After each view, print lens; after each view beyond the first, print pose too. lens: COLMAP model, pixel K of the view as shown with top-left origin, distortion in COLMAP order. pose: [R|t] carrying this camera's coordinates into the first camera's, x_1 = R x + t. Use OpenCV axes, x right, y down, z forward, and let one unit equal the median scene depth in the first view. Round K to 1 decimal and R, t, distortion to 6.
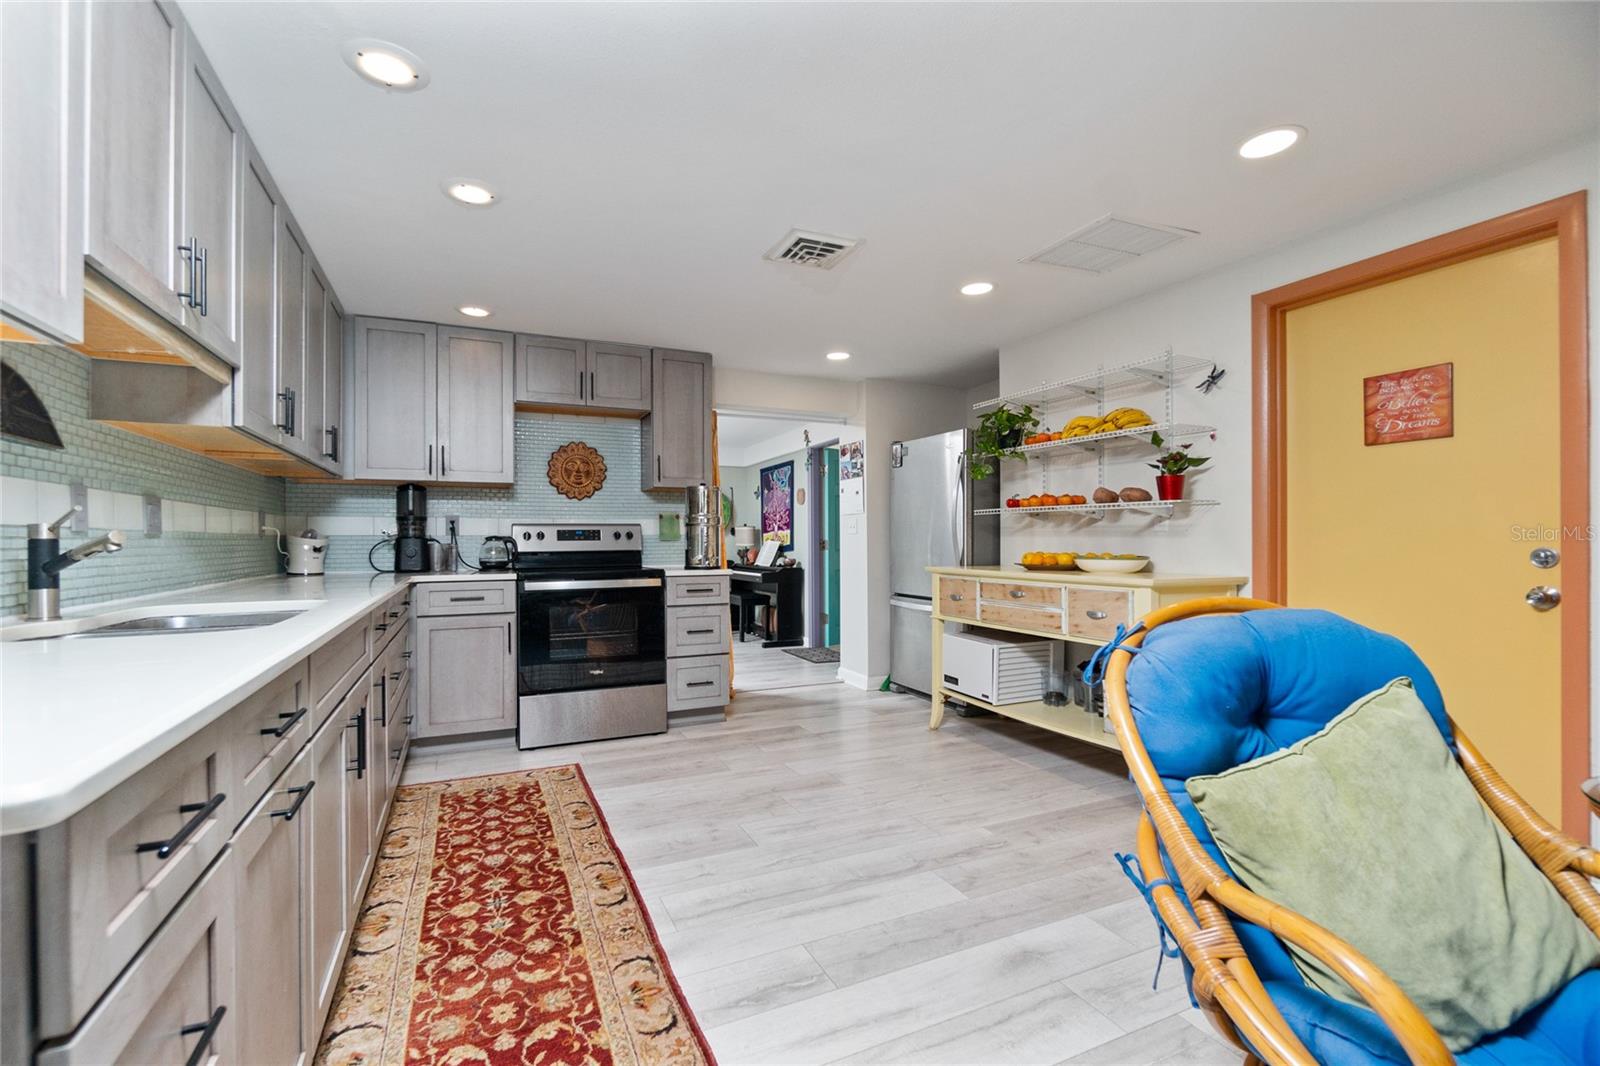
lens RADIAL K [[694.1, 0, 779.4], [0, 694.1, 542.0], [0, 0, 1]] dist [-0.000308, -0.000997]
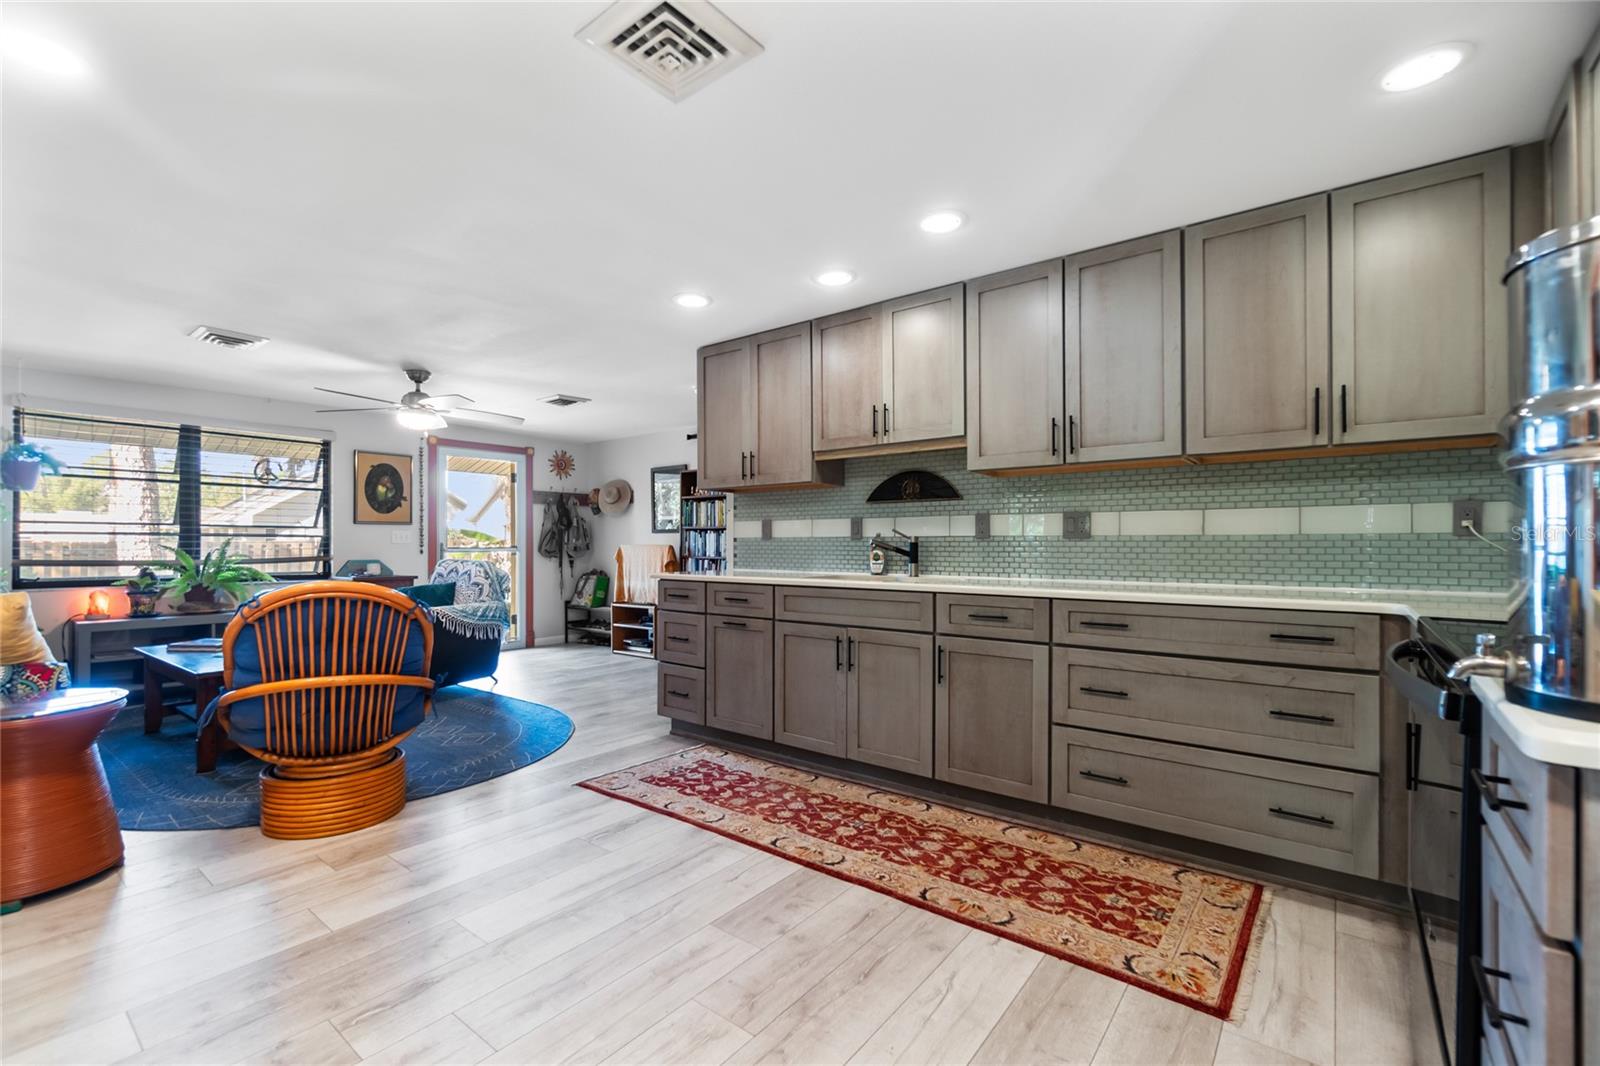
lens RADIAL K [[694.1, 0, 779.0], [0, 694.1, 534.6], [0, 0, 1]] dist [-0.000308, -0.000997]
pose [[-0.889700, -0.001588, -0.456542, 0.227881], [0.003114, 0.999950, -0.009545, -0.005029], [0.456535, -0.009914, -0.889650, 1.504612]]
